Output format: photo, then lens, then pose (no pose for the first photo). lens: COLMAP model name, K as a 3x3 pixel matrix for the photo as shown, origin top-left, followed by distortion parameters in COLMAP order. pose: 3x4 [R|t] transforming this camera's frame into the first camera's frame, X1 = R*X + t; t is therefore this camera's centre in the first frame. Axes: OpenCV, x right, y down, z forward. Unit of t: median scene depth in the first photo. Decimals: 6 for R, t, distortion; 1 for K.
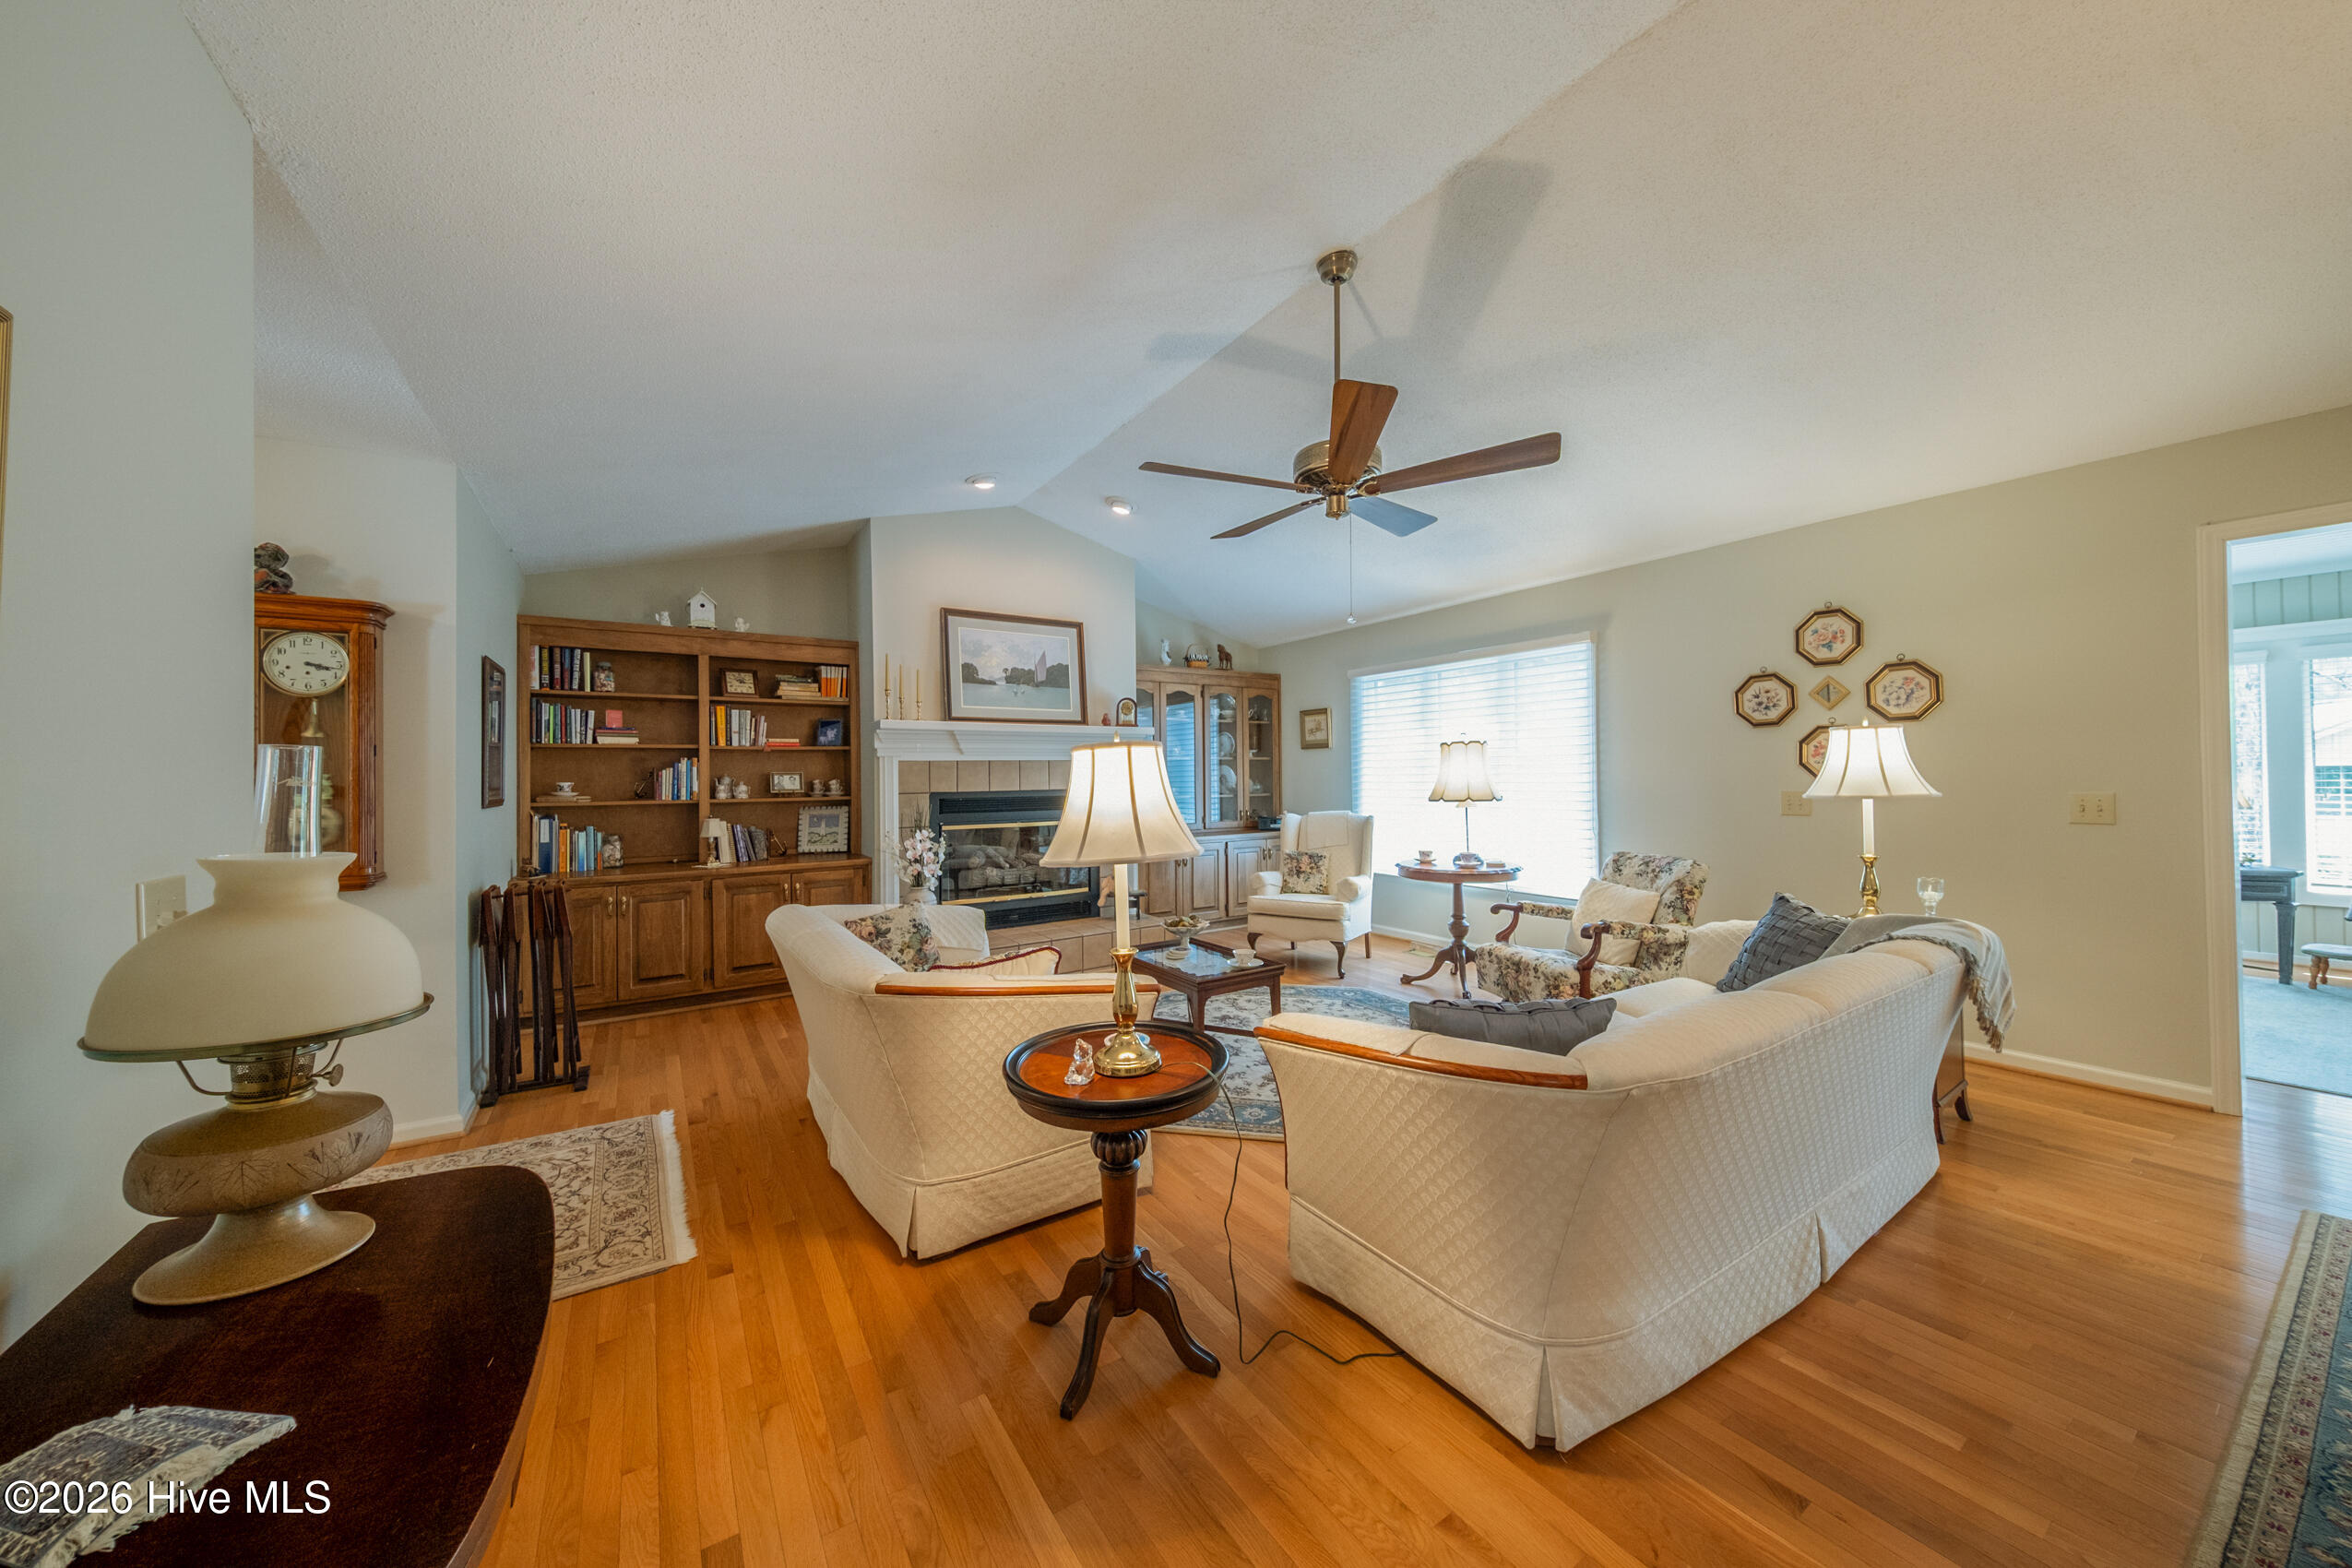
lens RADIAL K [[807.3, 0, 1172.3], [0, 807.3, 762.9], [0, 0, 1]] dist [0.032040, -0.016586]
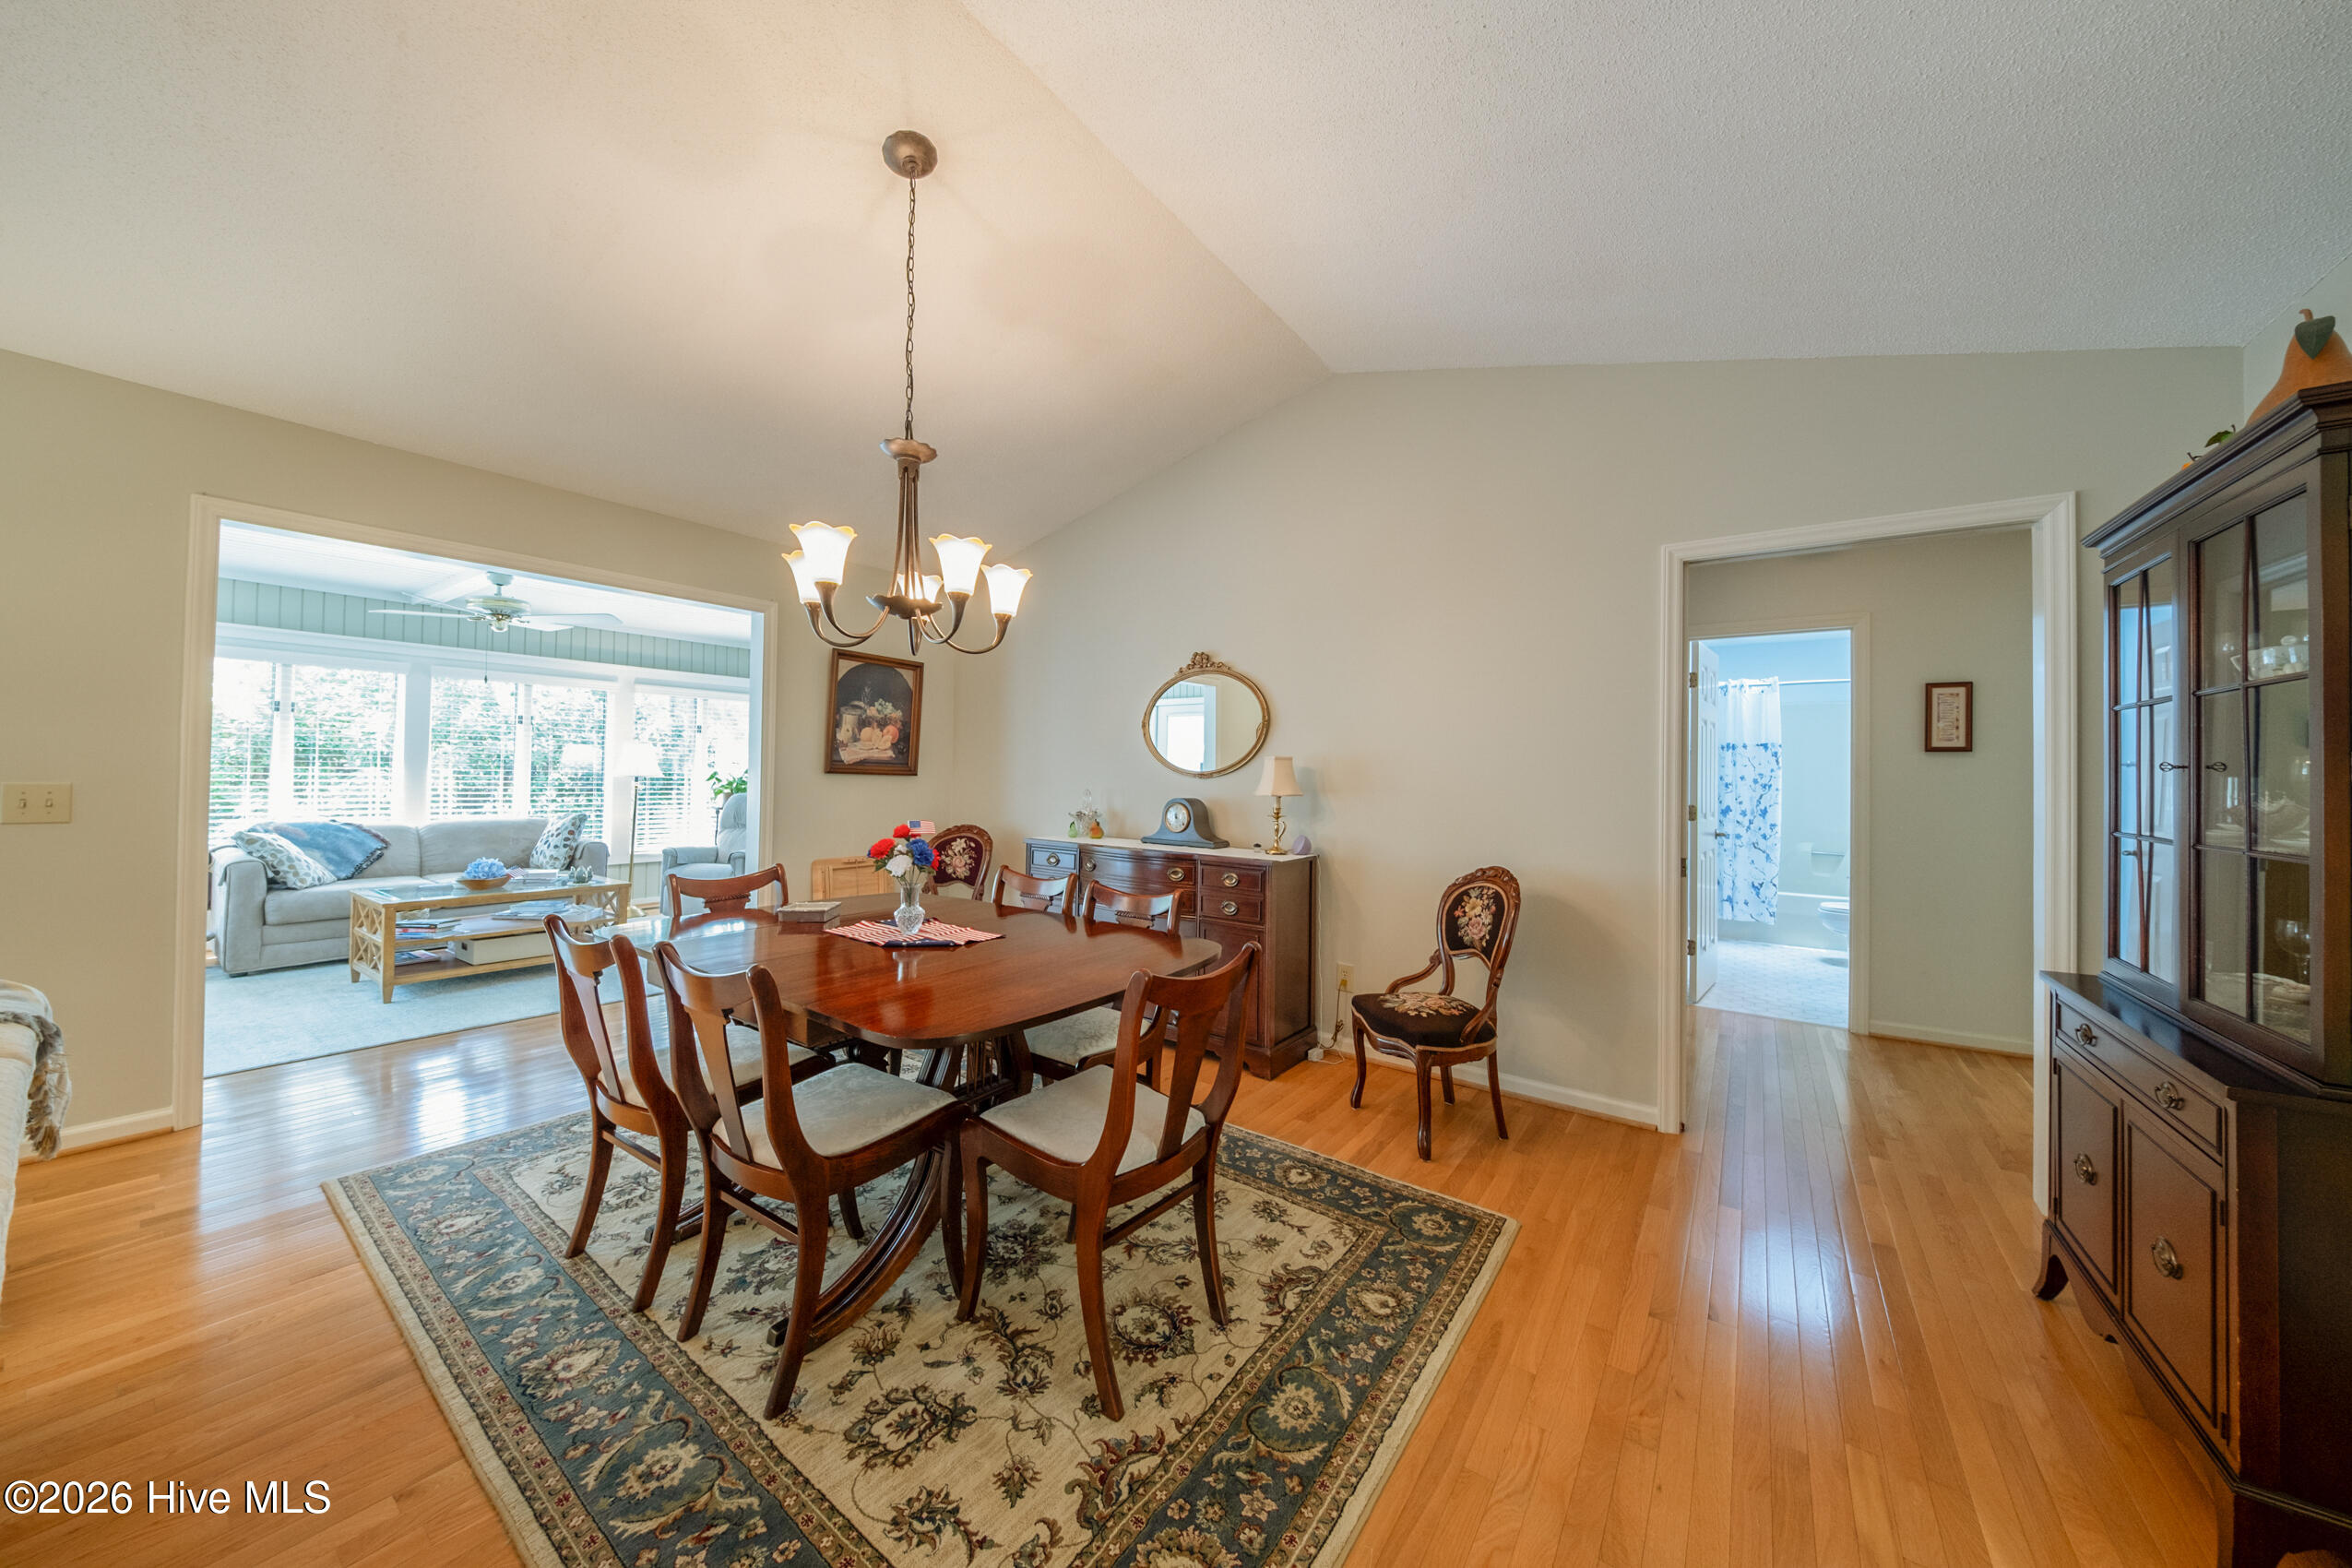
lens RADIAL K [[812.5, 0, 1163.4], [0, 812.5, 756.2], [0, 0, 1]] dist [-0.007162, -0.000201]
pose [[-0.366707, 0.030070, 0.929851, 0.013414], [-0.026527, 0.998733, -0.042759, 0.010064], [-0.929958, -0.040346, -0.365444, 0.188603]]
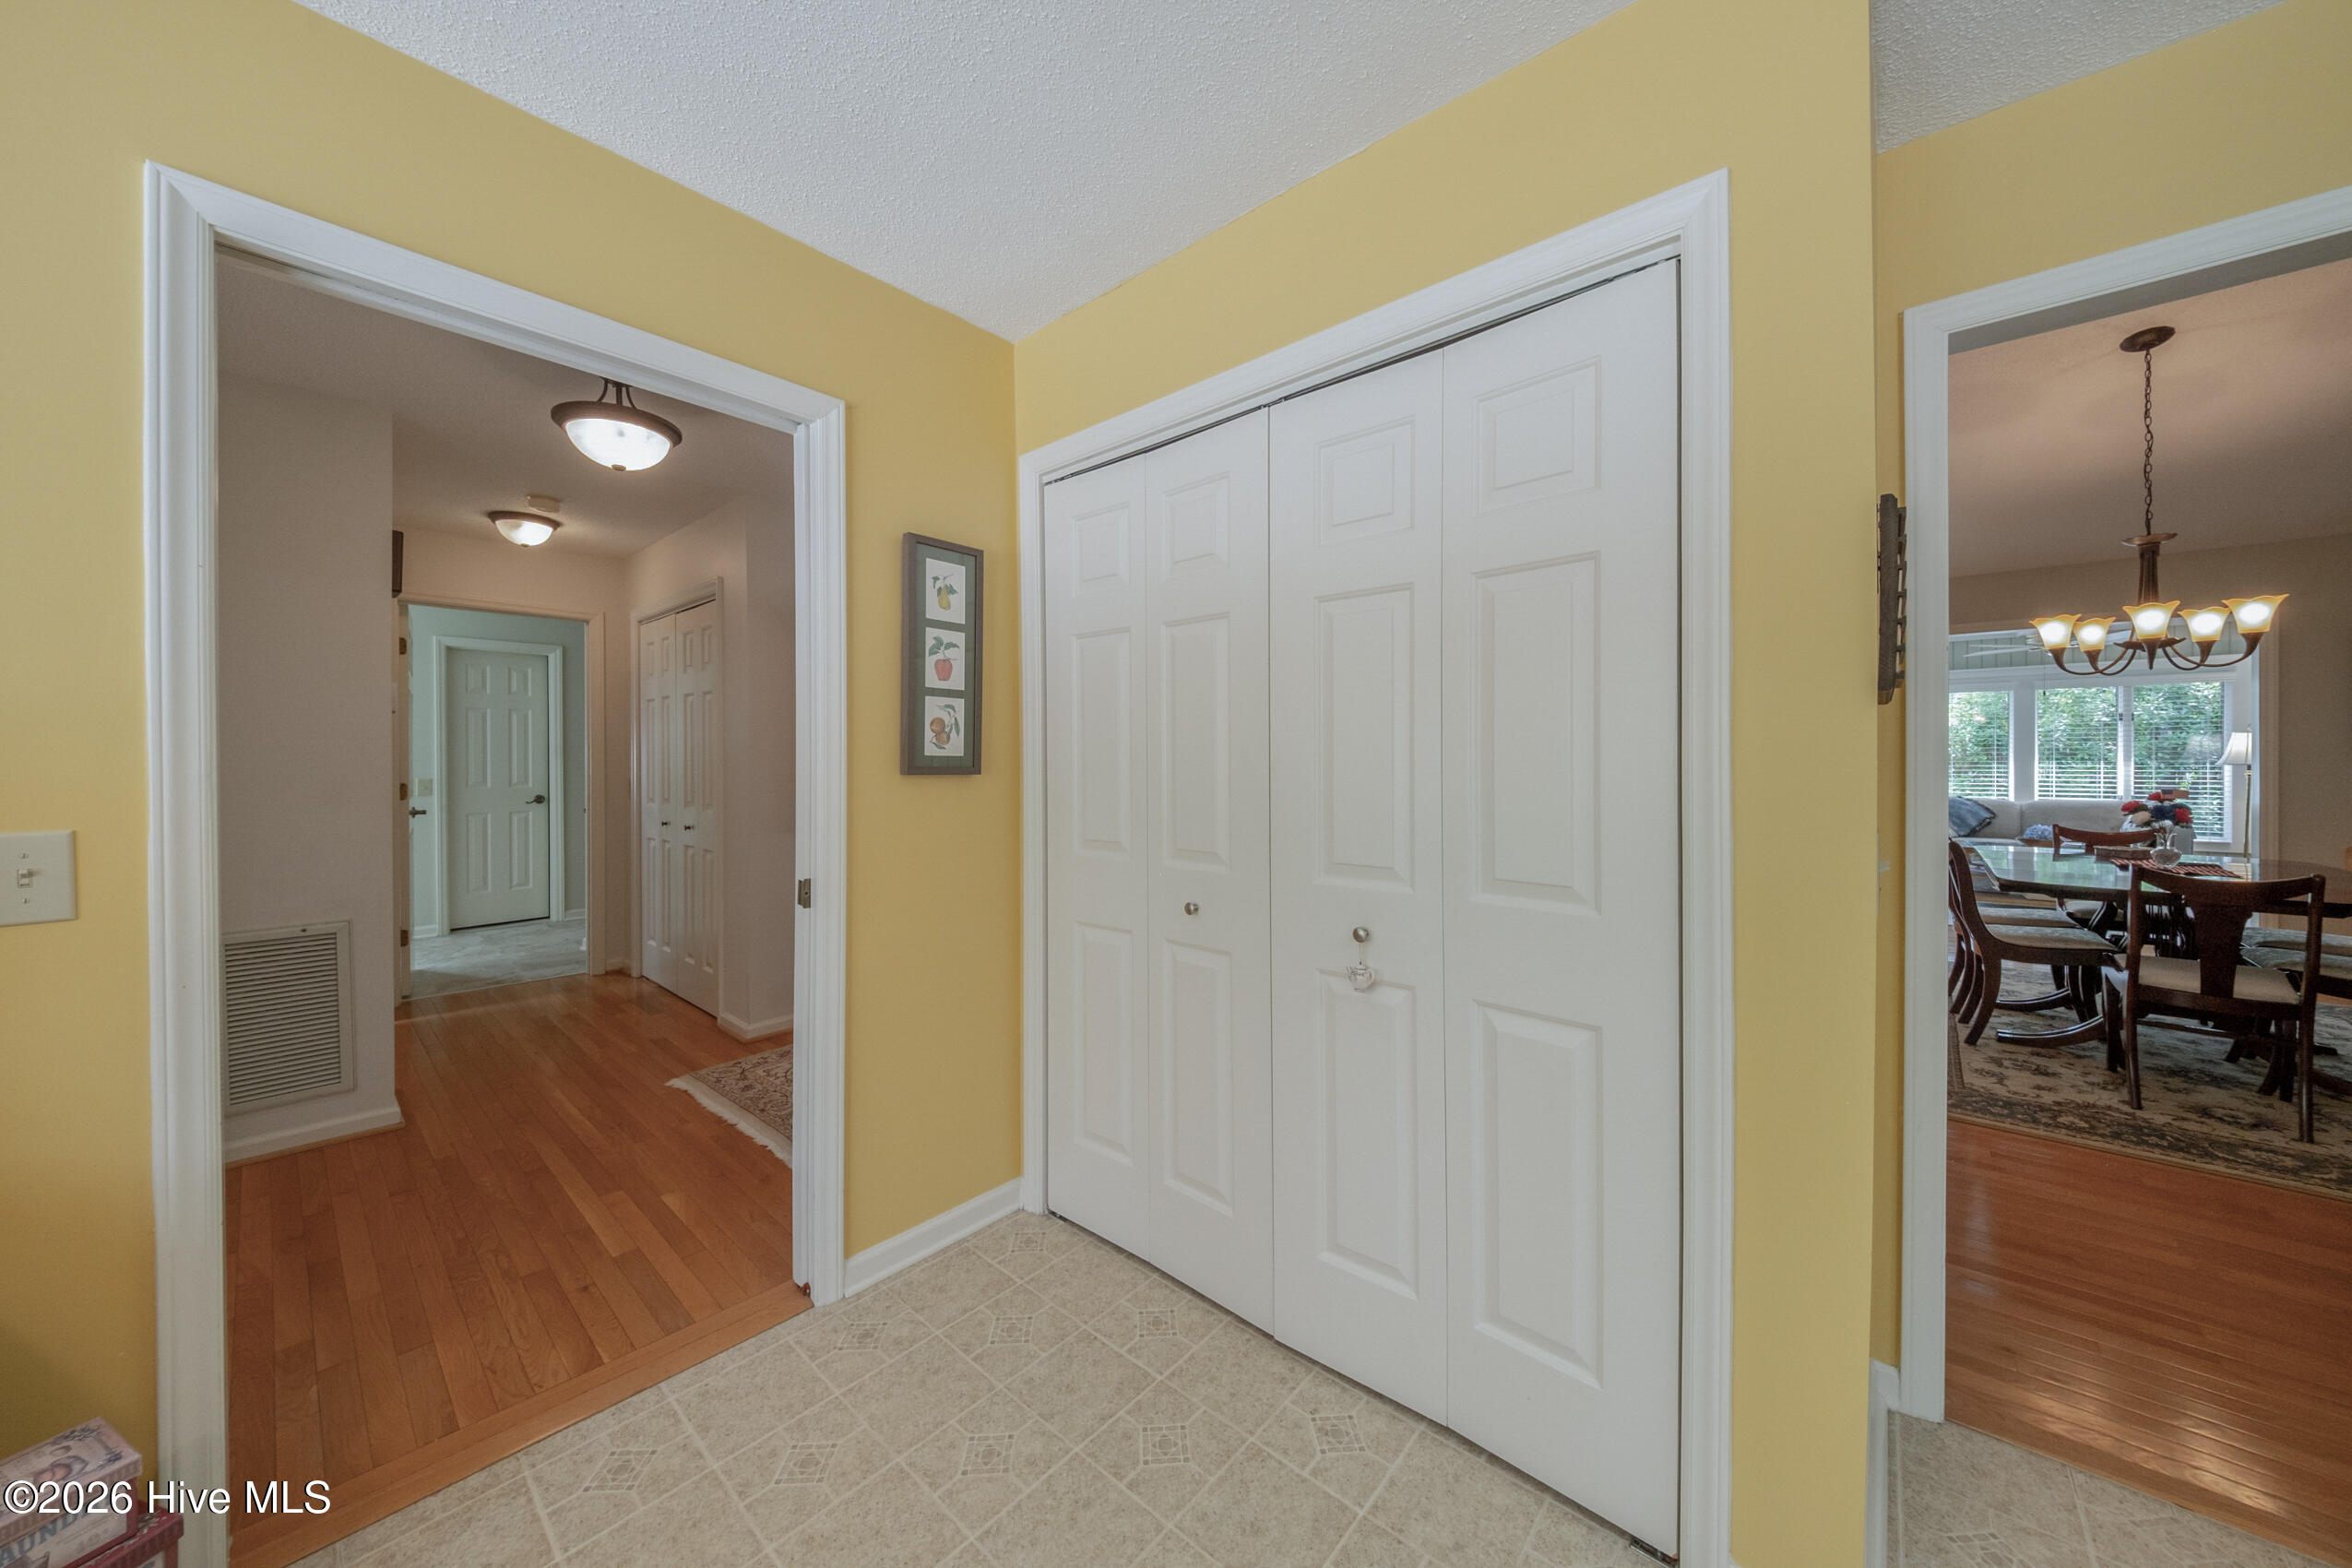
lens RADIAL K [[812.5, 0, 1163.4], [0, 812.5, 756.2], [0, 0, 1]] dist [-0.007162, -0.000201]
pose [[0.963885, 0.011247, 0.266081, -0.538525], [-0.013495, 0.999887, 0.006620, 0.010279], [-0.265977, -0.009972, 0.963928, -0.321029]]
